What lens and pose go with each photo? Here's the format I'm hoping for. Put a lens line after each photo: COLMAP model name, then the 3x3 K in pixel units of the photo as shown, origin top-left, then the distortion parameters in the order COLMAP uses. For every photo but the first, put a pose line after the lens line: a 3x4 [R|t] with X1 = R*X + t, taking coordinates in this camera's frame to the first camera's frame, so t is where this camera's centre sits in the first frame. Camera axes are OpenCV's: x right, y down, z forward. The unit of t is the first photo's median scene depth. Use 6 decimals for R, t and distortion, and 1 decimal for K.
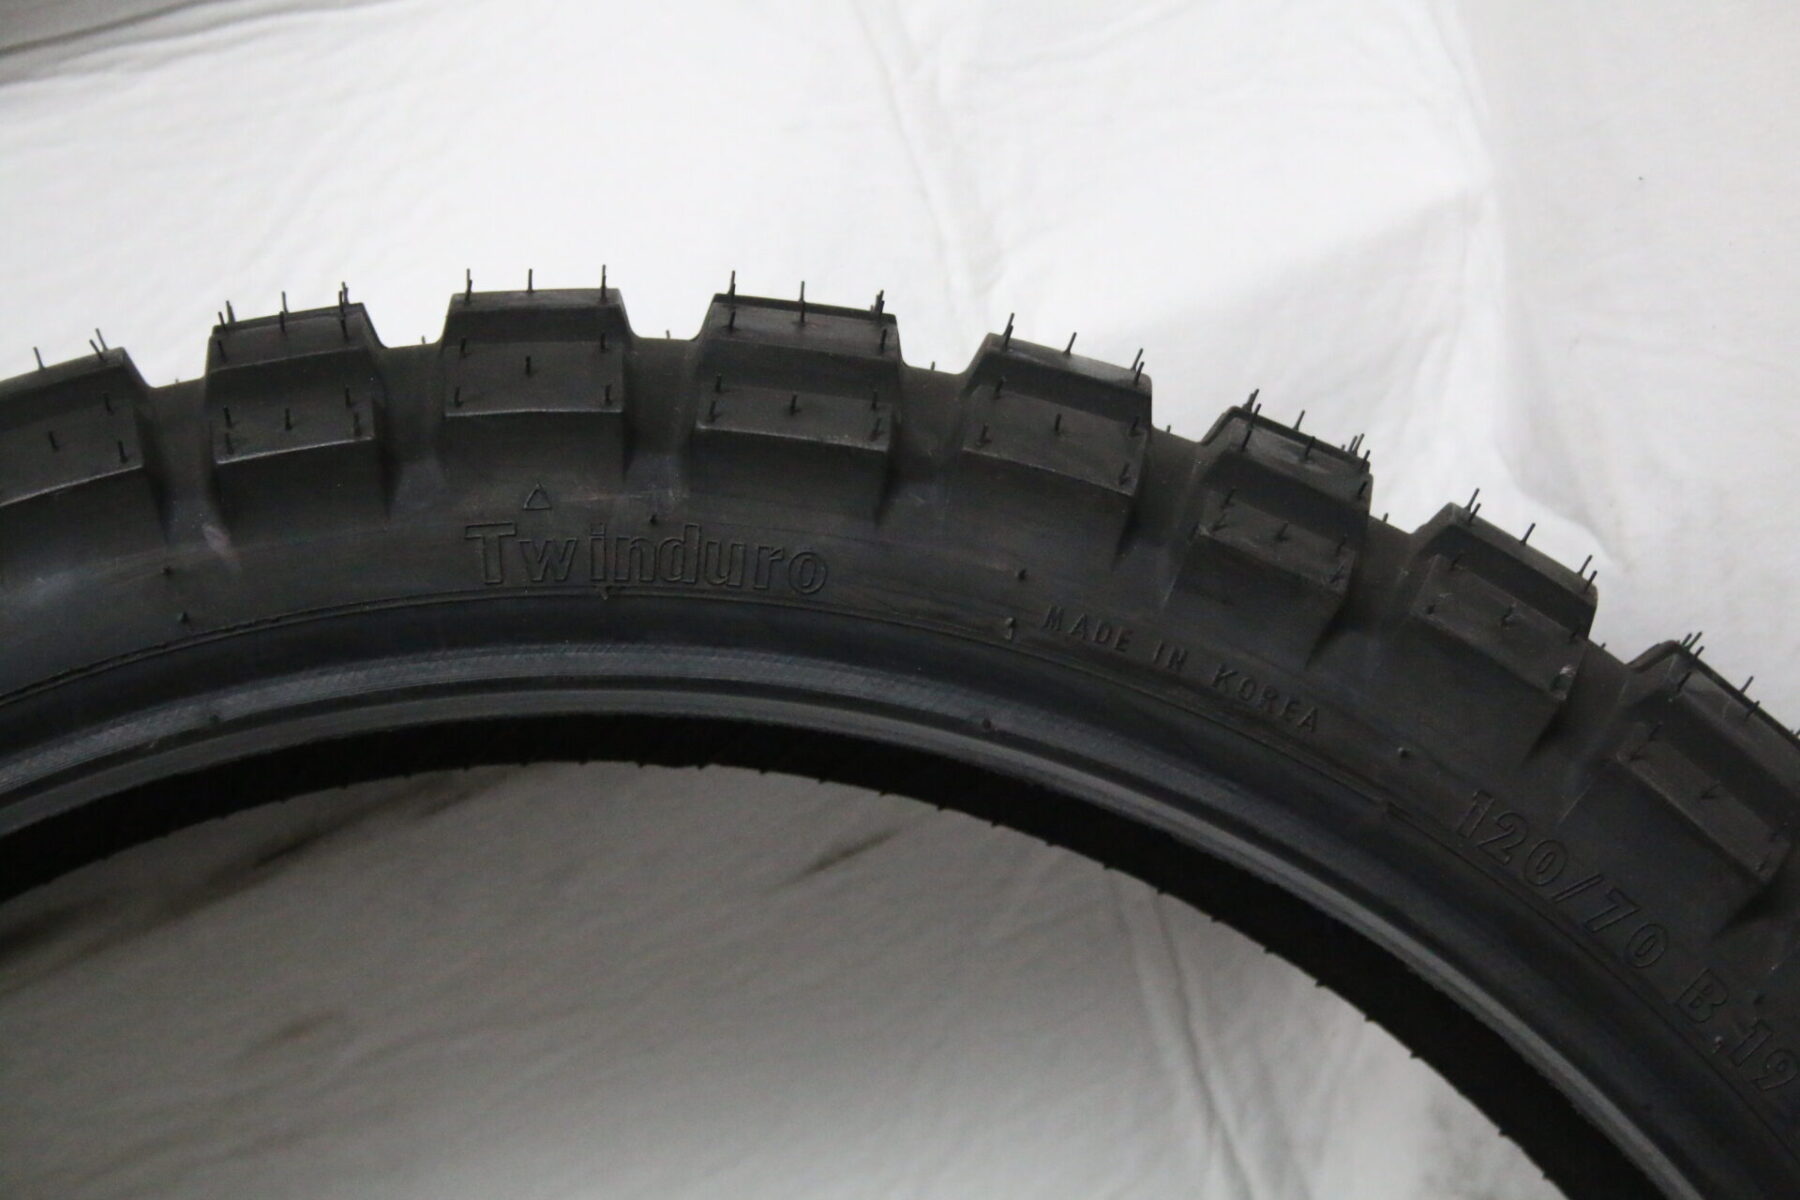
lens RADIAL K [[4543.0, 0, 900.0], [0, 4543.0, 600.0], [0, 0, 1]] dist [0.044823, 0.607237]
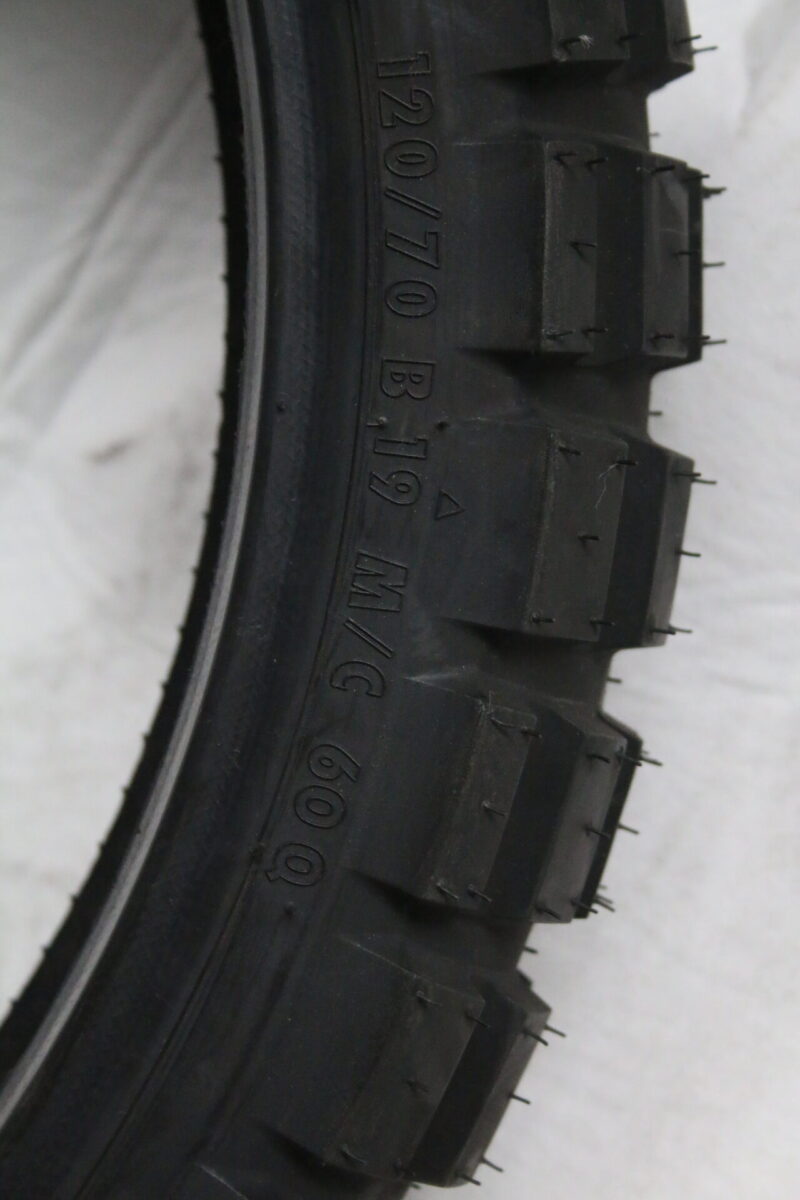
lens RADIAL K [[3043.2, 0, 400.0], [0, 3043.2, 600.0], [0, 0, 1]] dist [0.014985, 0.003738]
pose [[0.637385, 0.770021, 0.028426, 0.191802], [-0.768457, 0.632512, 0.096965, 0.056076], [0.056685, -0.083648, 0.994882, 0.369422]]
